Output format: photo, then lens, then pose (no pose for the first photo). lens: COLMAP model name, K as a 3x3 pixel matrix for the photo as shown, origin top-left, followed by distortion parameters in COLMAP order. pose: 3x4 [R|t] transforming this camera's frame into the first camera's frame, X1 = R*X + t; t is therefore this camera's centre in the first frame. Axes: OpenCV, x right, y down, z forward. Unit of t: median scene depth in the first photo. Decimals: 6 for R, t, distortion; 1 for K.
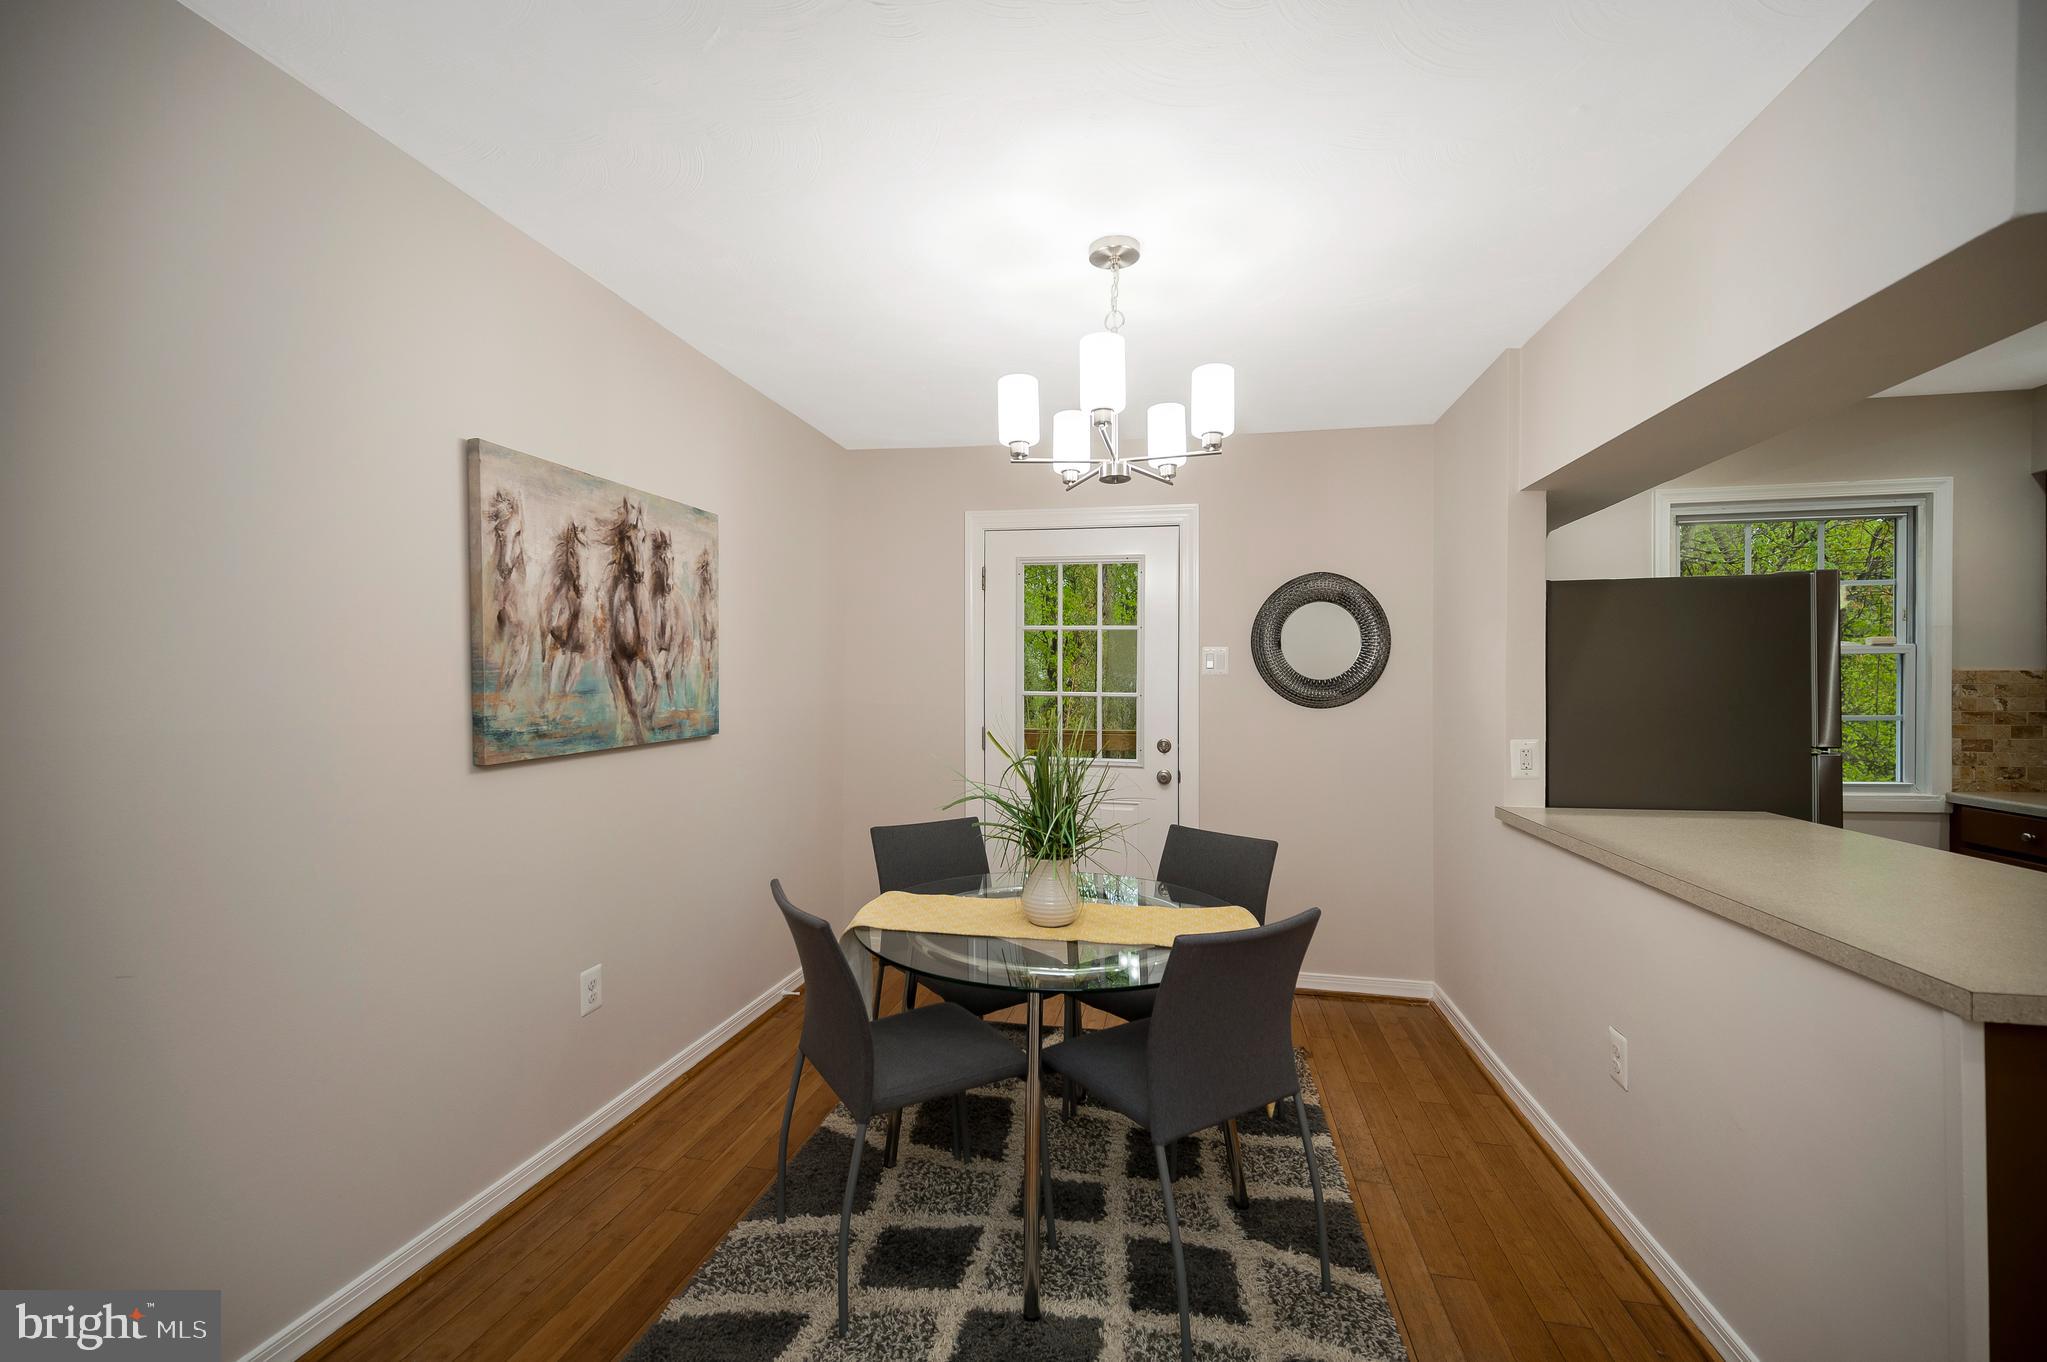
lens RADIAL K [[871.5, 0, 1028.2], [0, 871.5, 692.5], [0, 0, 1]] dist [-0.002708, -0.001776]
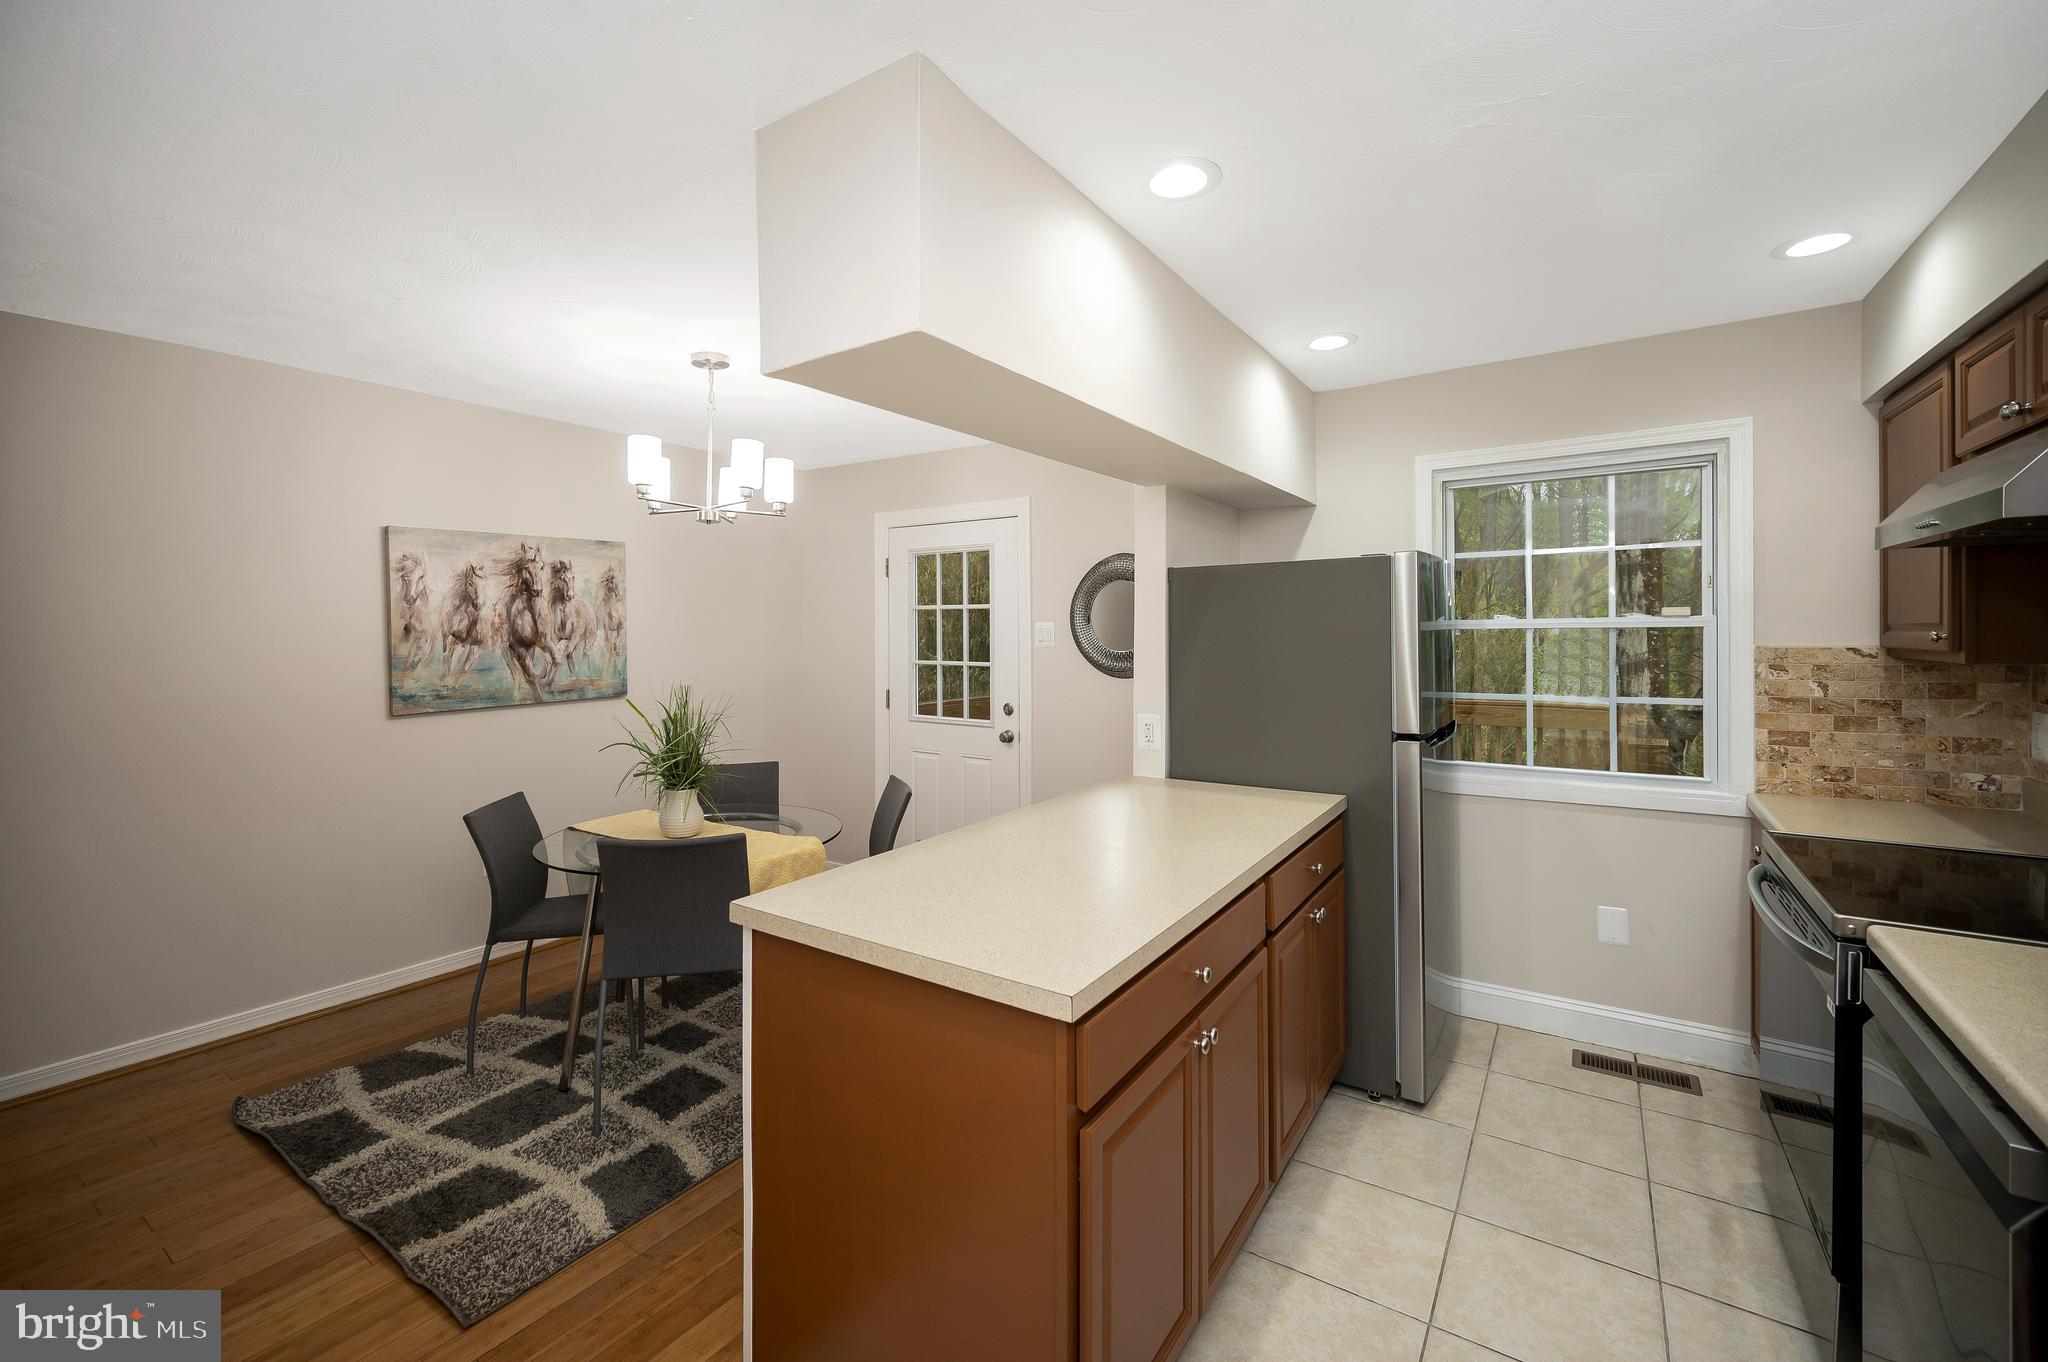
lens RADIAL K [[871.9, 0, 1036.8], [0, 871.9, 625.4], [0, 0, 1]] dist [-0.002708, -0.001776]
pose [[0.918381, -0.011167, -0.395539, 0.928030], [0.005563, 0.999867, -0.015312, -0.045844], [0.395657, 0.011861, 0.918322, -0.054641]]
